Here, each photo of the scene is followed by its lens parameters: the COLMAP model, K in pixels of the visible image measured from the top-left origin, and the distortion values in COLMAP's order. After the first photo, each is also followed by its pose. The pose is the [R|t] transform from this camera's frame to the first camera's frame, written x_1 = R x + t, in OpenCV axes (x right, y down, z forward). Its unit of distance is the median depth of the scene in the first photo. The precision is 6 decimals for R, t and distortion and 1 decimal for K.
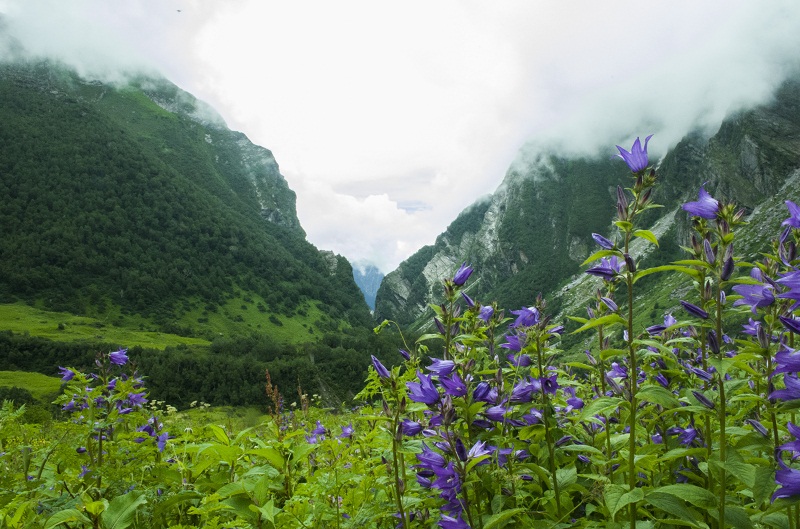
lens RADIAL K [[638.7, 0, 399.9], [0, 638.7, 264.4], [0, 0, 1]] dist [-0.079171, 0.010632]
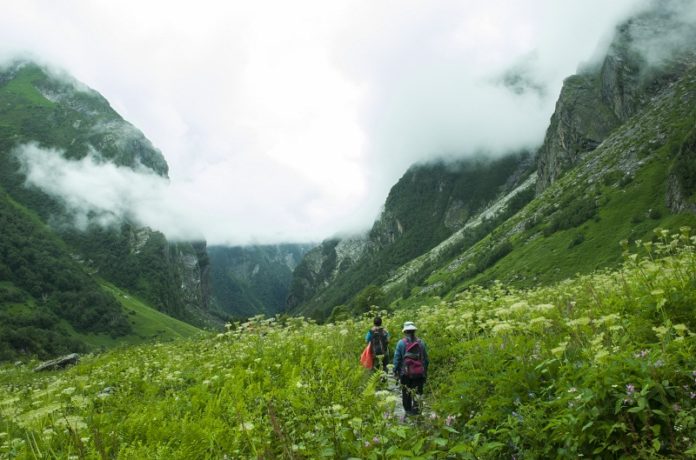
lens RADIAL K [[555.7, 0, 348.5], [0, 555.7, 229.0], [0, 0, 1]] dist [-0.079171, 0.010632]
pose [[0.974610, -0.041091, -0.220108, 0.290029], [0.034943, 0.998885, -0.031753, 0.013693], [0.221167, 0.023256, 0.974959, 0.229173]]
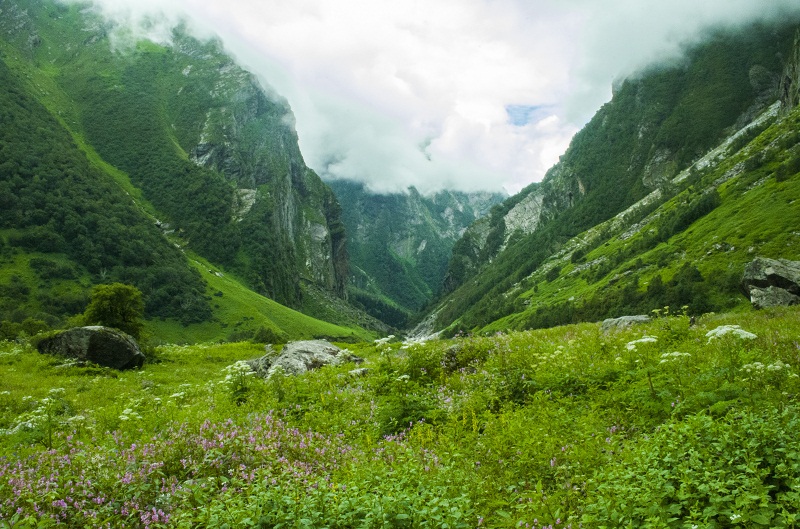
lens RADIAL K [[638.7, 0, 401.0], [0, 638.7, 266.7], [0, 0, 1]] dist [-0.079171, 0.010632]
pose [[0.899809, -0.004497, -0.436261, 0.307398], [0.034985, 0.997470, 0.061876, 0.023675], [0.434879, -0.070939, 0.897690, 0.320521]]
